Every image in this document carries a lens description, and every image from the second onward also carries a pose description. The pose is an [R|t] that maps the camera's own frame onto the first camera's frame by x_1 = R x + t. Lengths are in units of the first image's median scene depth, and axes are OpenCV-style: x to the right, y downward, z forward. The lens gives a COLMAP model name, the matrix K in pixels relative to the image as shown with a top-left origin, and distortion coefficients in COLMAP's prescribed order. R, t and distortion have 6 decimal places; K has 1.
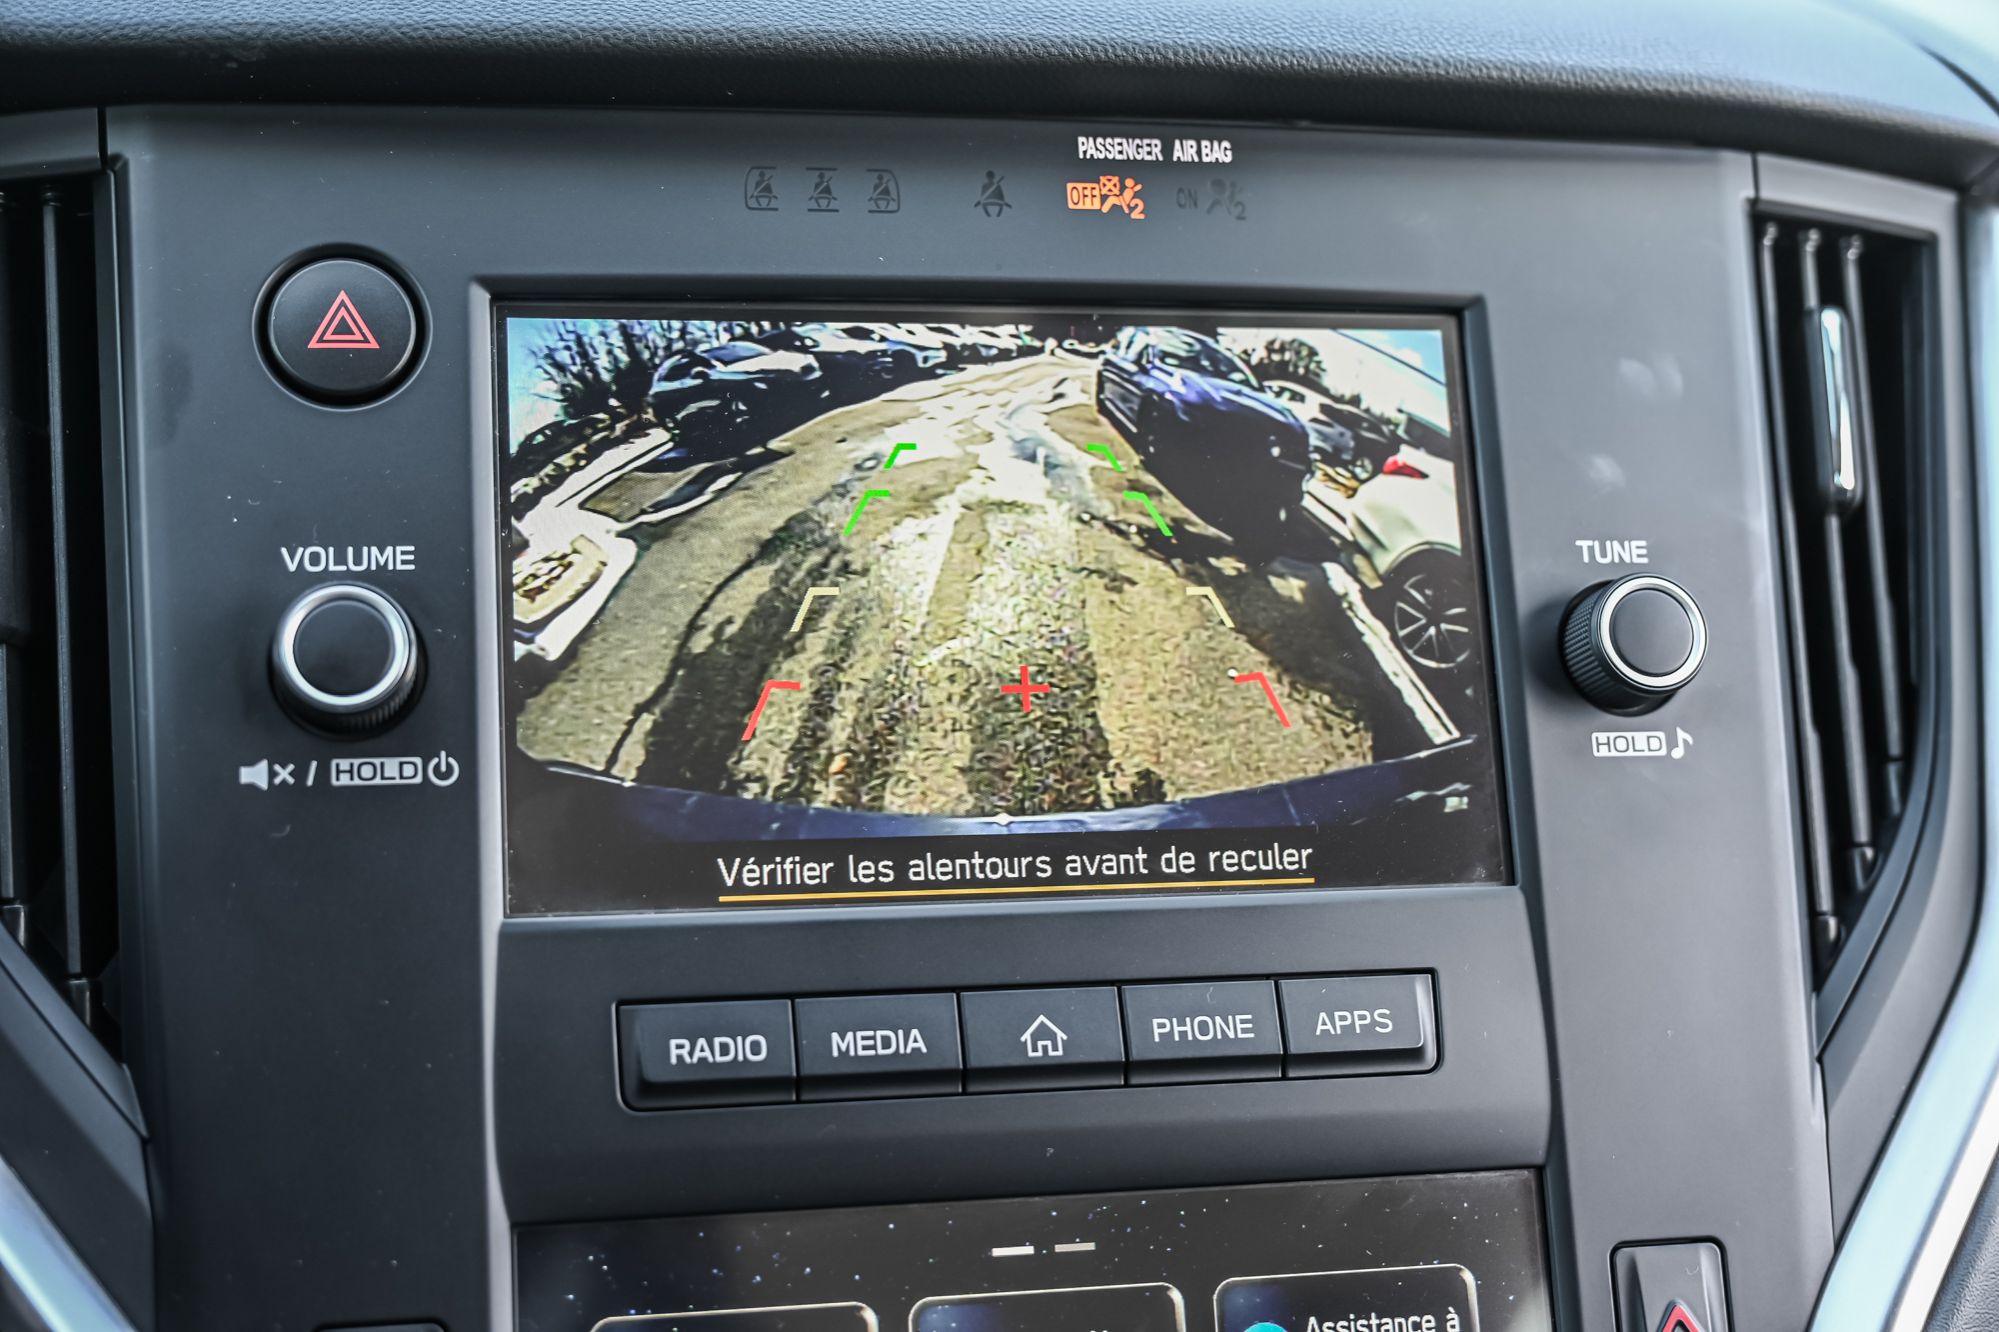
lens RADIAL K [[2681.8, 0, 998.0], [0, 2681.8, 648.6], [0, 0, 1]] dist [-0.003129, 0.000000]
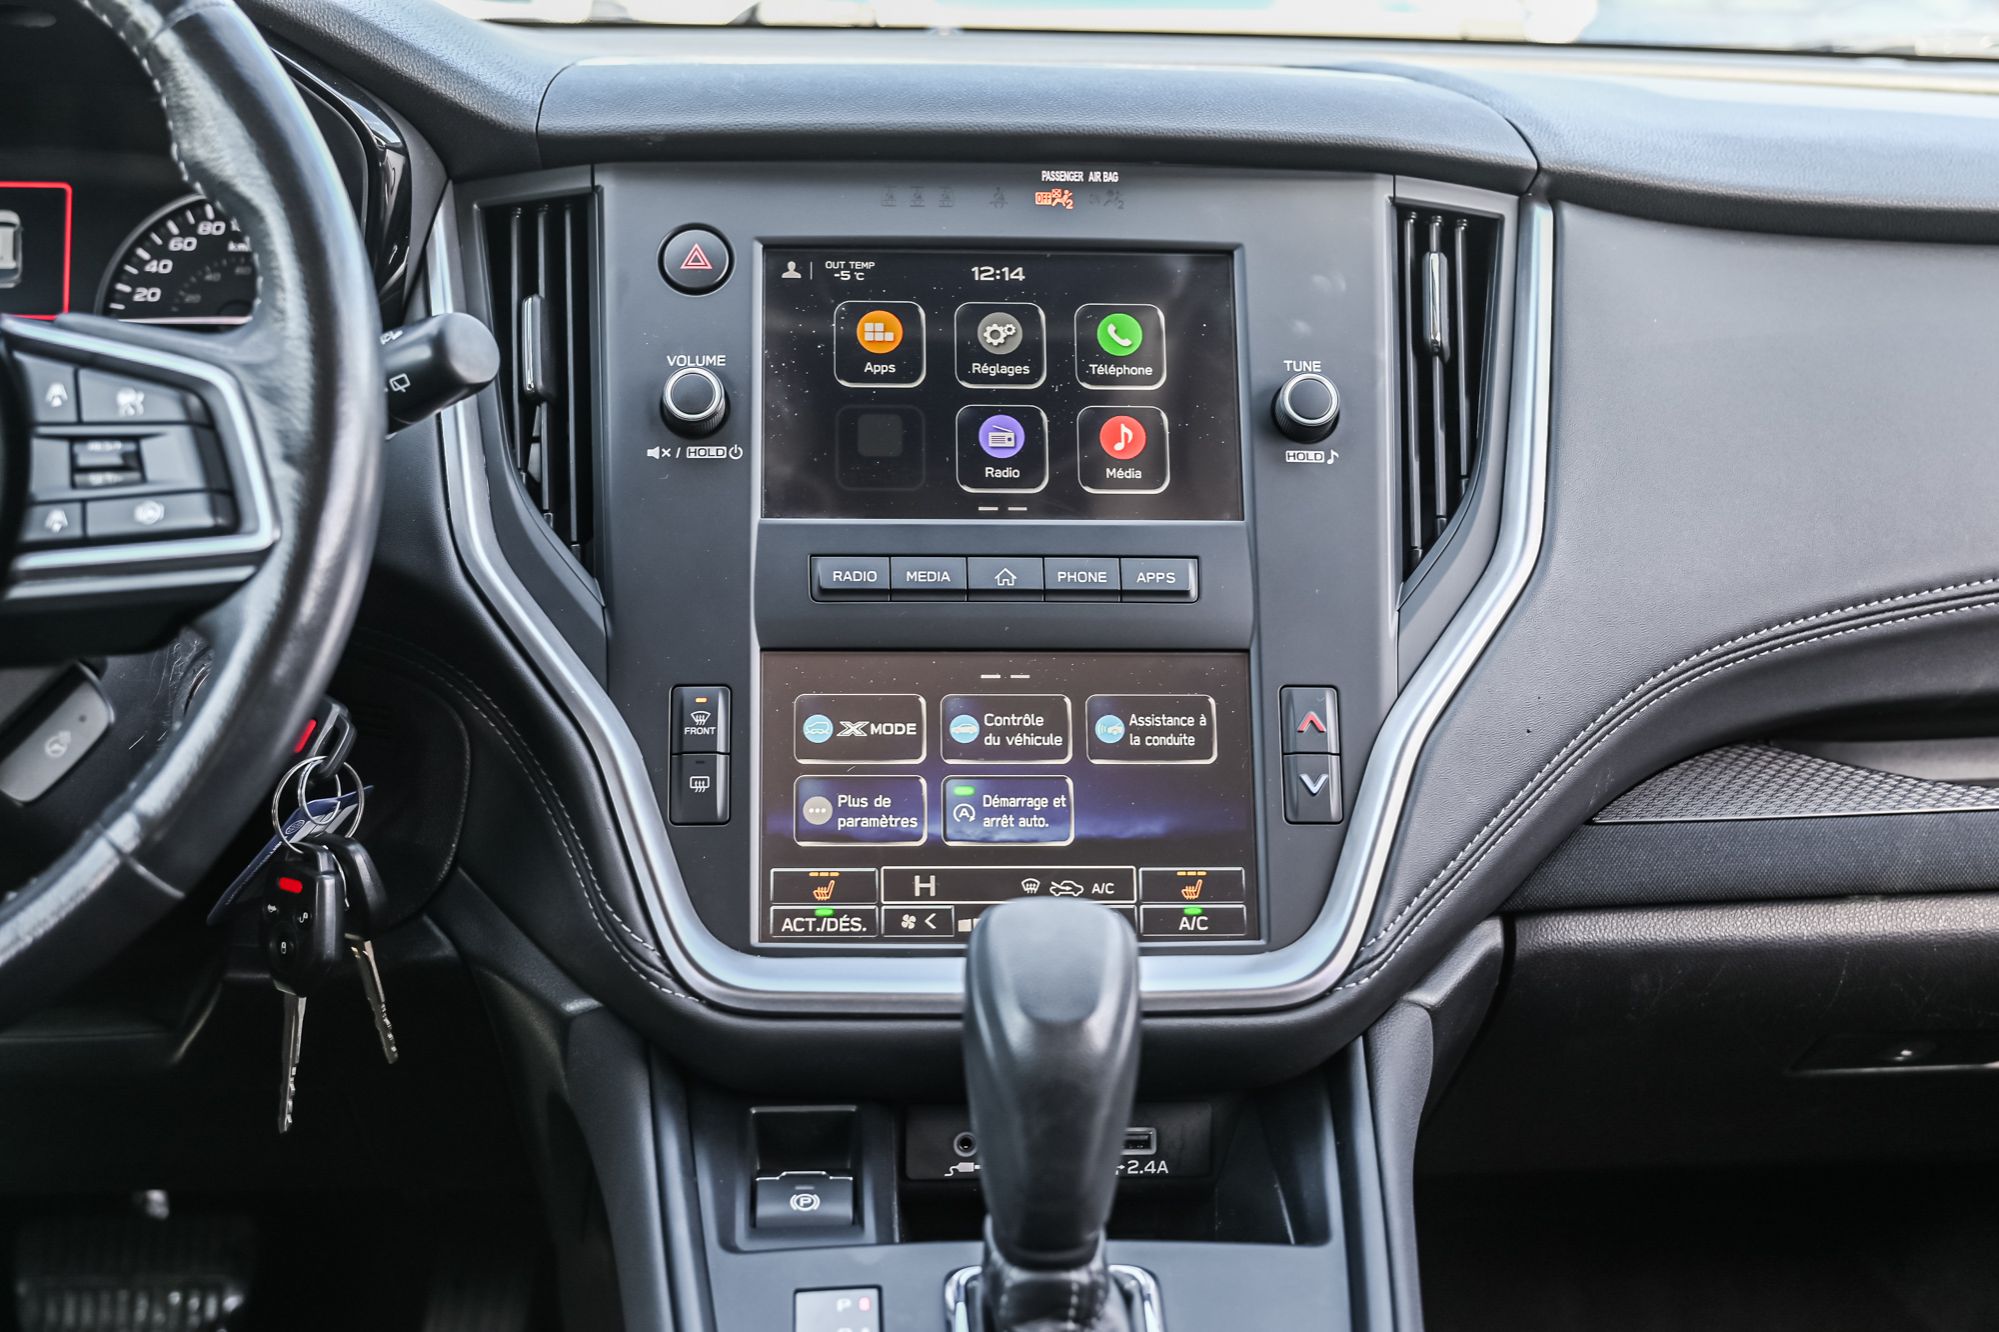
lens RADIAL K [[2697.3, 0, 997.9], [0, 2697.3, 667.6], [0, 0, 1]] dist [-0.024523, 0.000000]
pose [[0.988999, 0.002425, -0.147900, 0.324695], [-0.011038, 0.998288, -0.057446, 0.334367], [0.147508, 0.058447, 0.987333, -1.115102]]
